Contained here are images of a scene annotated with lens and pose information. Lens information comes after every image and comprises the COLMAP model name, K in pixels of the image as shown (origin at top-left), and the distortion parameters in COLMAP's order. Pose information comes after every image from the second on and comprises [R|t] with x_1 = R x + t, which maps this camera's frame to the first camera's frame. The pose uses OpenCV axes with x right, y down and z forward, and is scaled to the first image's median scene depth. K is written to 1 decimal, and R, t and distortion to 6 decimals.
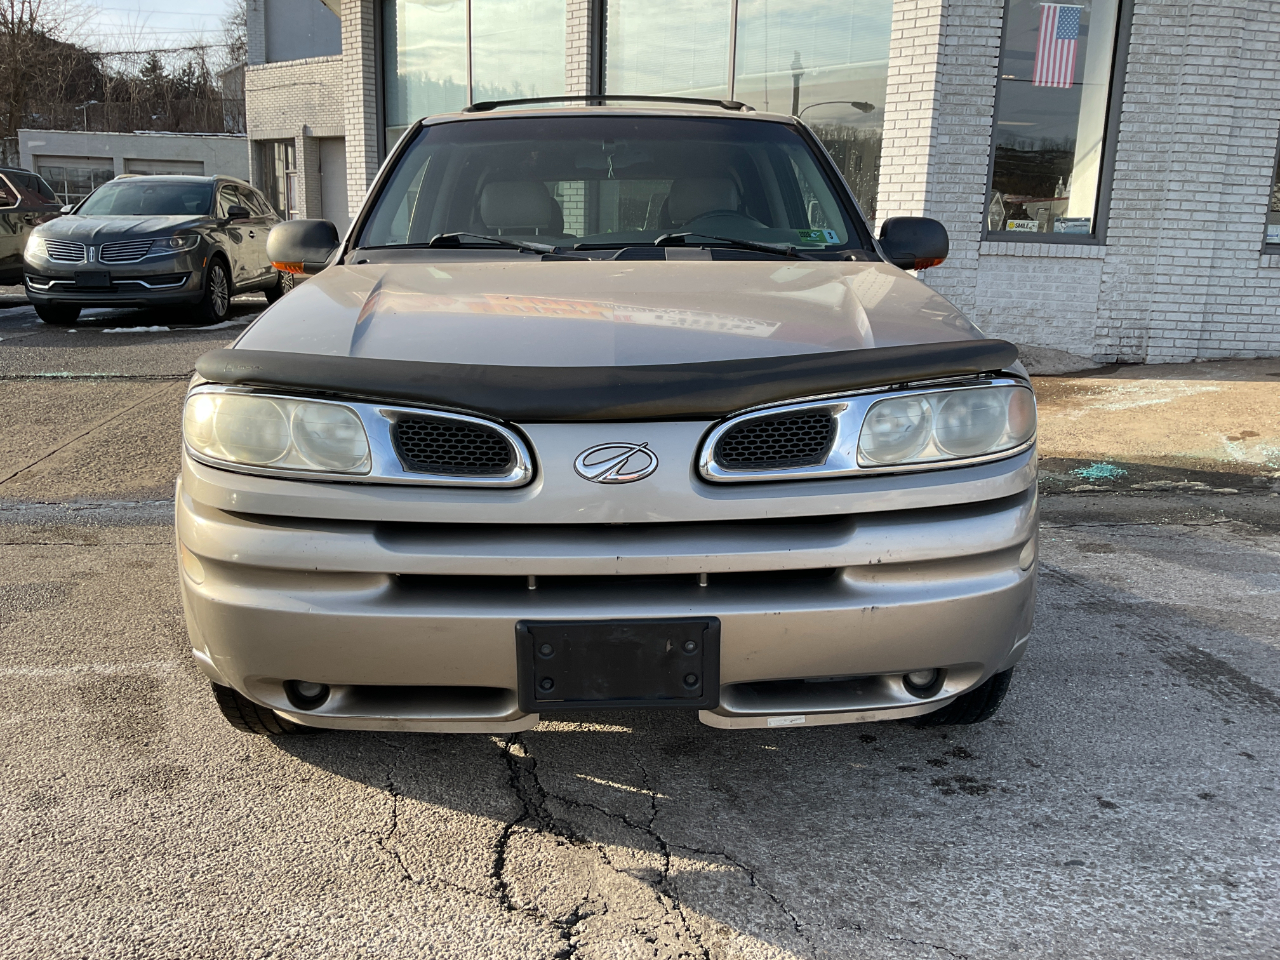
lens RADIAL K [[1062.0, 0, 644.3], [0, 1062.0, 484.5], [0, 0, 1]] dist [0.066639, -0.120892]
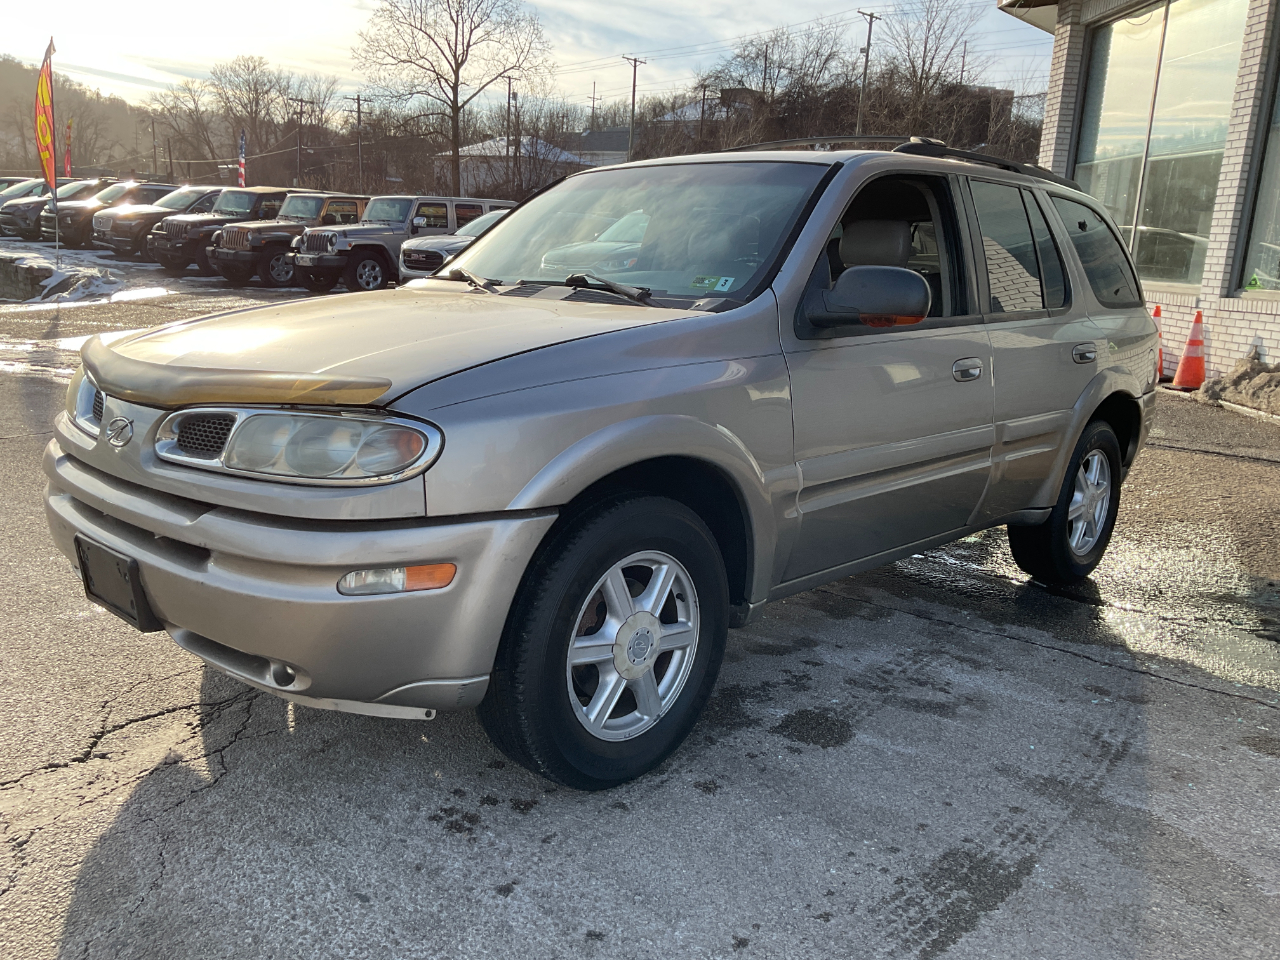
lens RADIAL K [[1062.0, 0, 641.9], [0, 1062.0, 477.9], [0, 0, 1]] dist [0.066639, -0.120892]
pose [[0.699334, 0.163857, -0.695760, 0.942934], [-0.189255, 0.981079, 0.040825, -0.099944], [0.689285, 0.103126, 0.717113, 0.313867]]
